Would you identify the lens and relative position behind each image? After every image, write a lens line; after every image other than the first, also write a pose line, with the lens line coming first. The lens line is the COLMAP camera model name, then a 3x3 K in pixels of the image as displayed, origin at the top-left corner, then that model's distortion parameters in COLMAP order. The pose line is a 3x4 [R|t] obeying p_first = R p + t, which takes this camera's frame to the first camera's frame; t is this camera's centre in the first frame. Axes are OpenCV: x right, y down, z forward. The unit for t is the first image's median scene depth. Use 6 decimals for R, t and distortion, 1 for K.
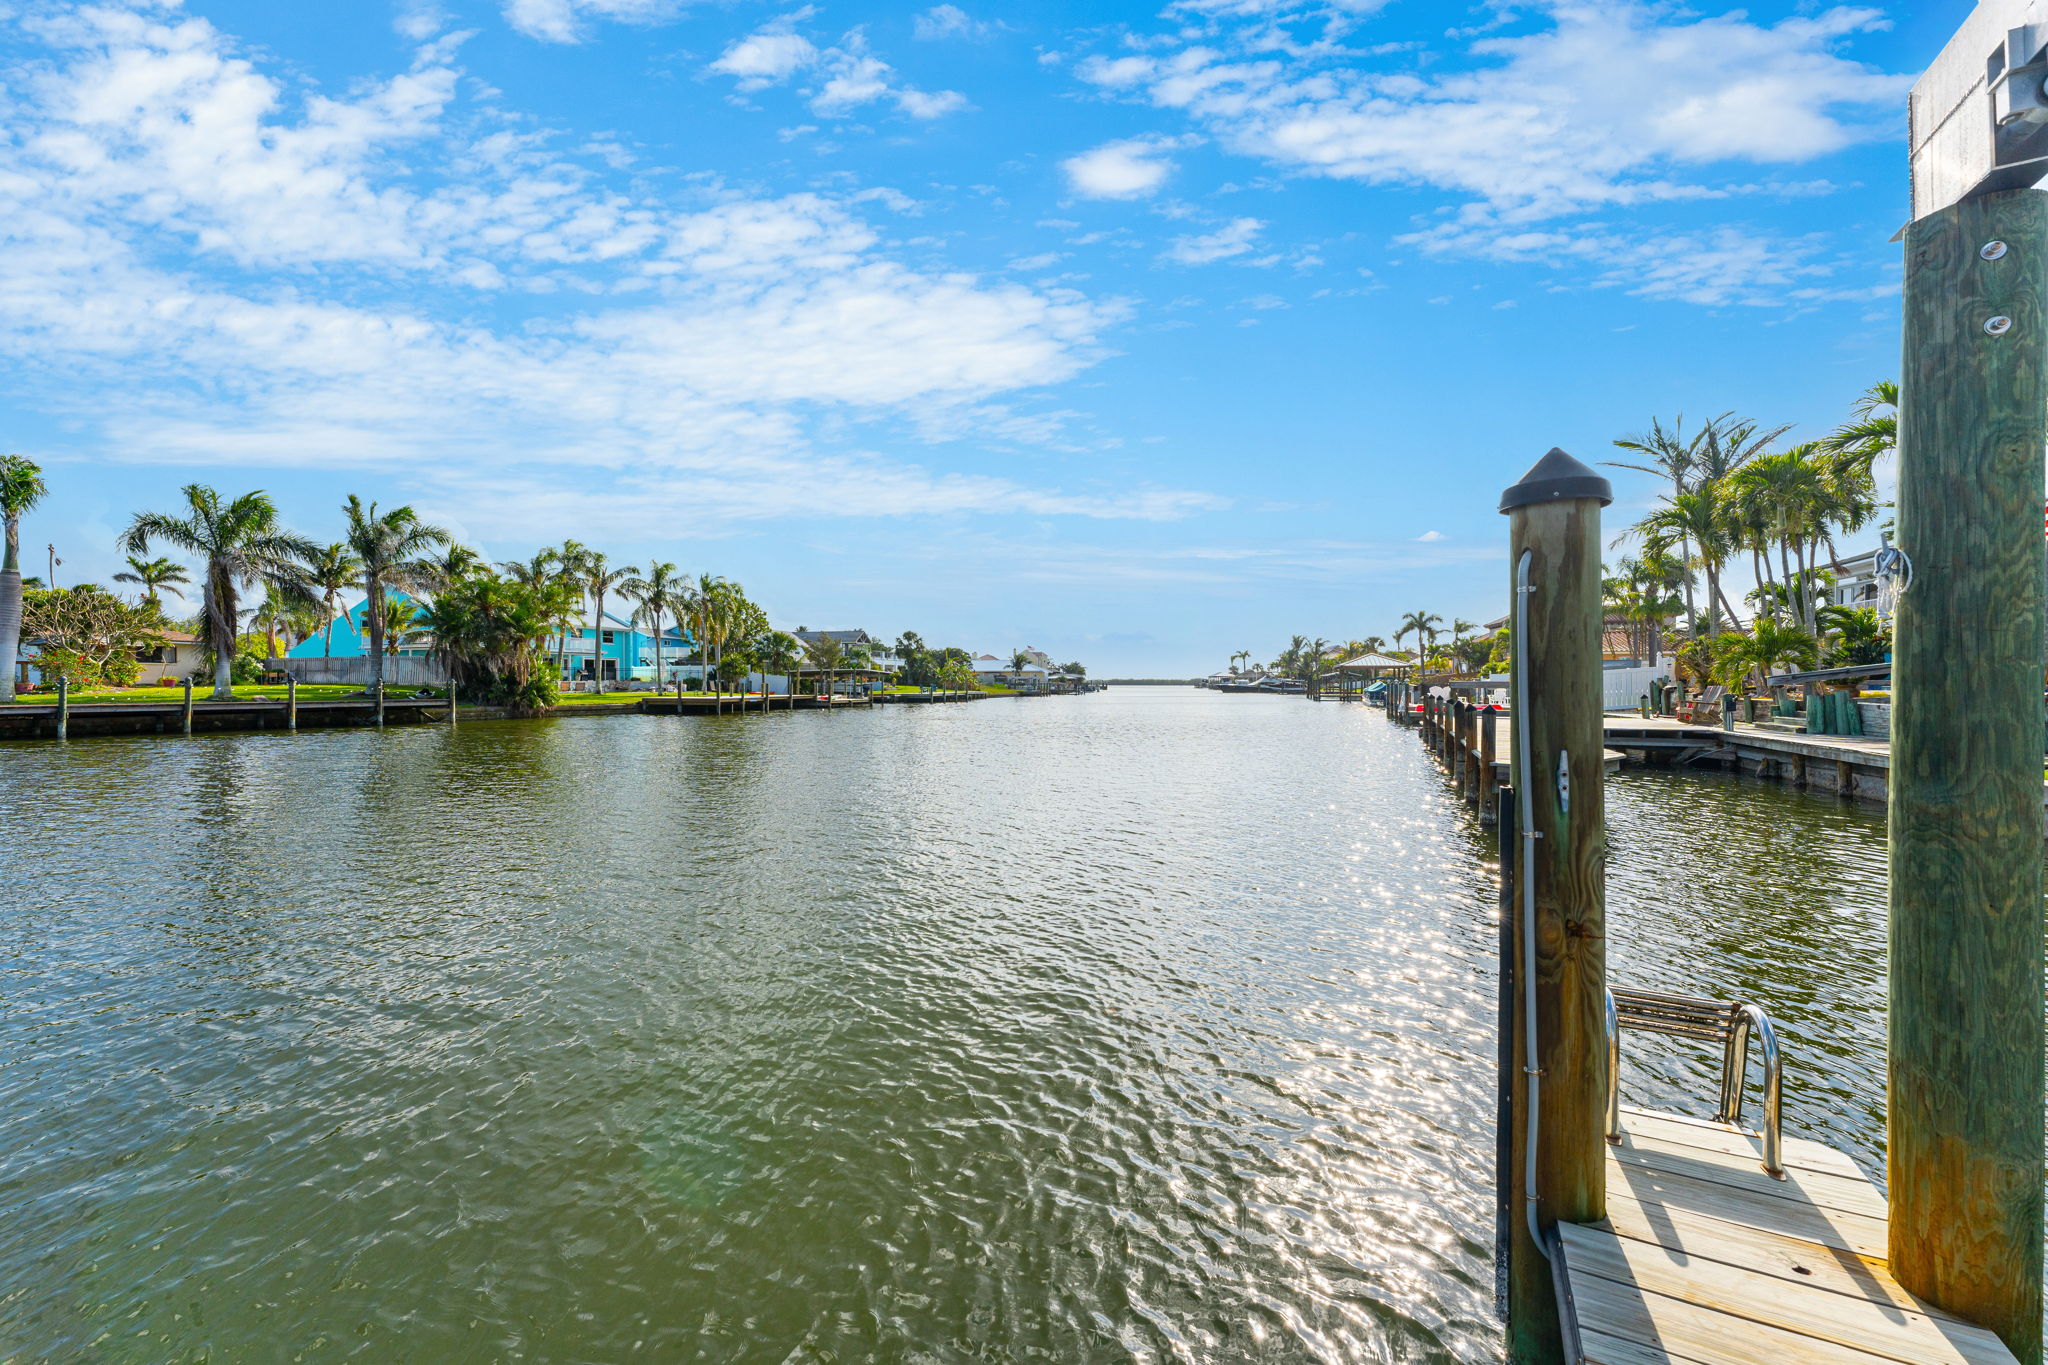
lens RADIAL K [[824.6, 0, 1029.2], [0, 824.6, 682.0], [0, 0, 1]] dist [0.001510, 0.000200]
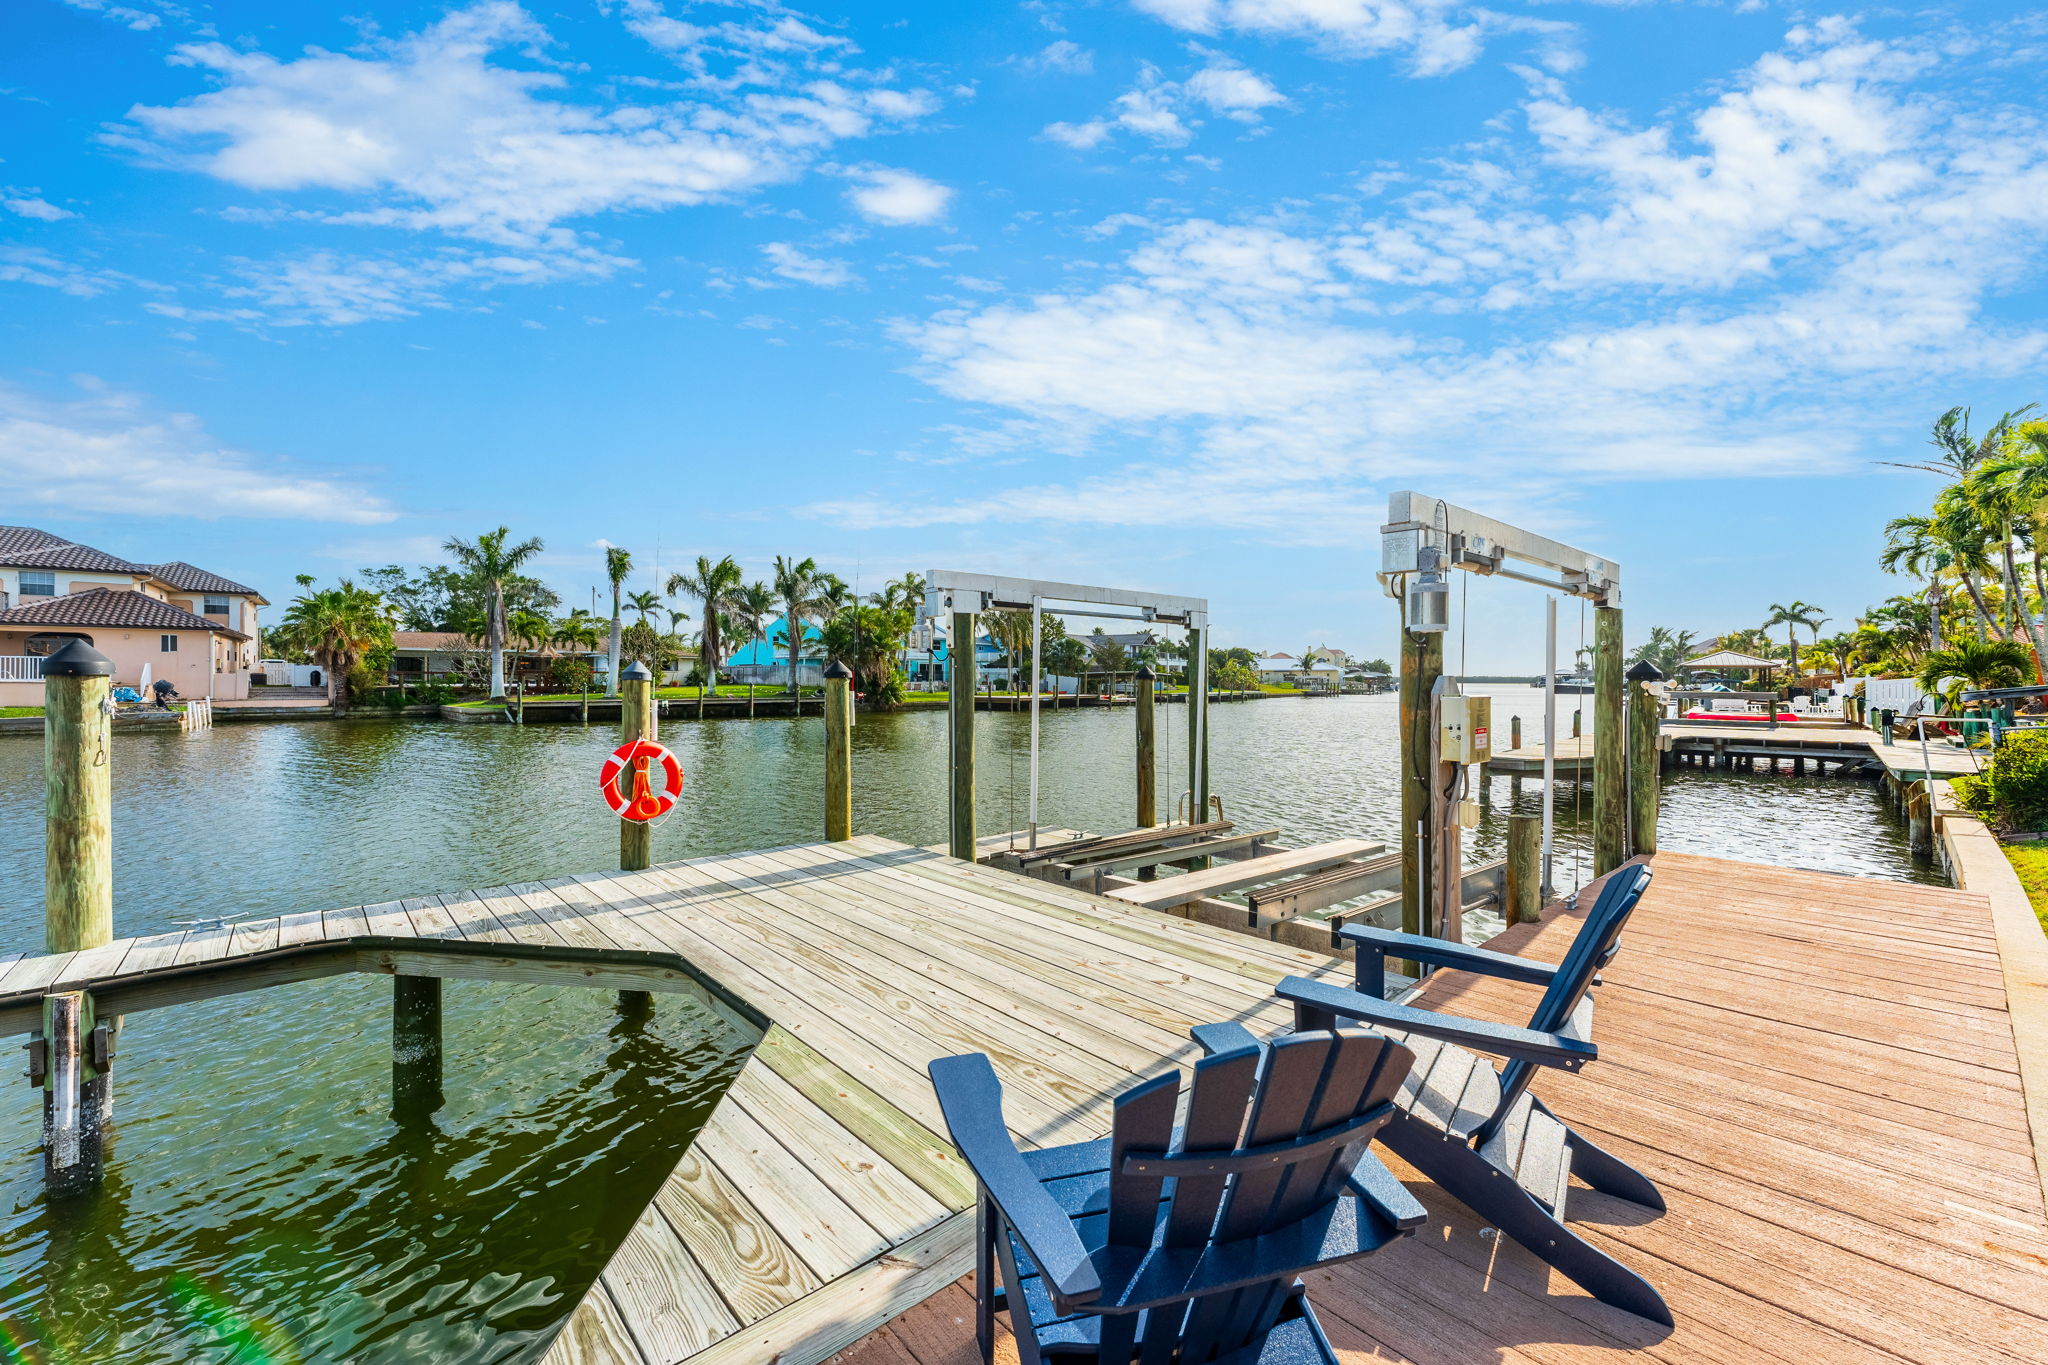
lens RADIAL K [[824.6, 0, 1029.2], [0, 824.6, 682.0], [0, 0, 1]] dist [0.001510, 0.000200]
pose [[0.937188, 0.002768, -0.348812, 0.058239], [-0.001491, 0.999991, 0.003931, -0.007379], [0.348820, -0.003164, 0.937184, -0.129015]]
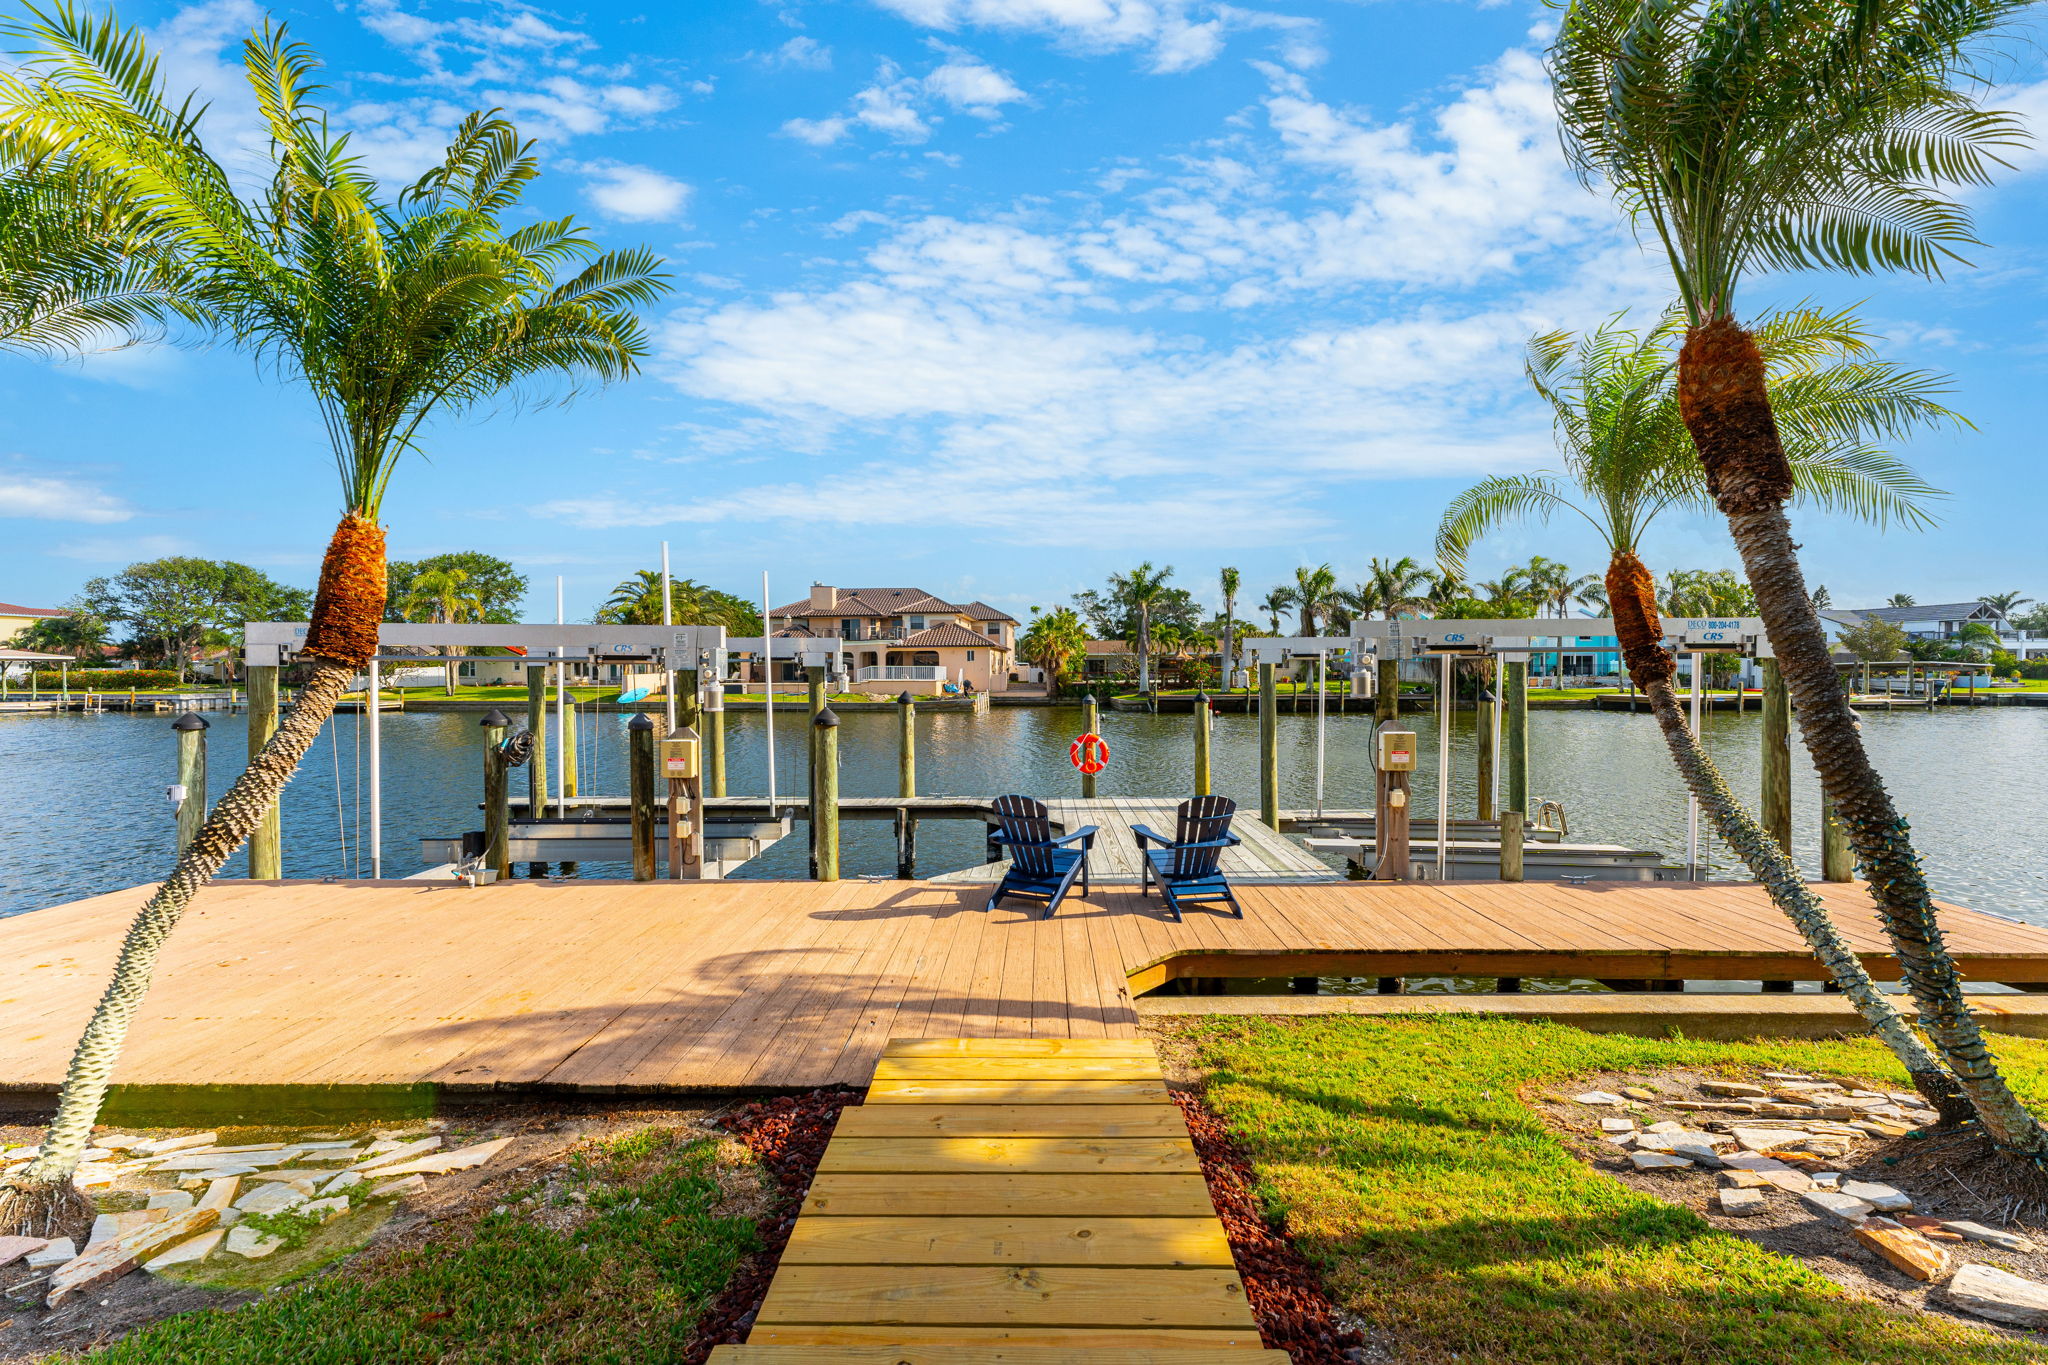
lens RADIAL K [[824.6, 0, 1029.2], [0, 824.6, 682.0], [0, 0, 1]] dist [0.001510, 0.000200]
pose [[0.450842, 0.009773, -0.892550, 0.155841], [0.005020, 0.999896, 0.013484, -0.015554], [0.892590, -0.010560, 0.450747, -0.156456]]
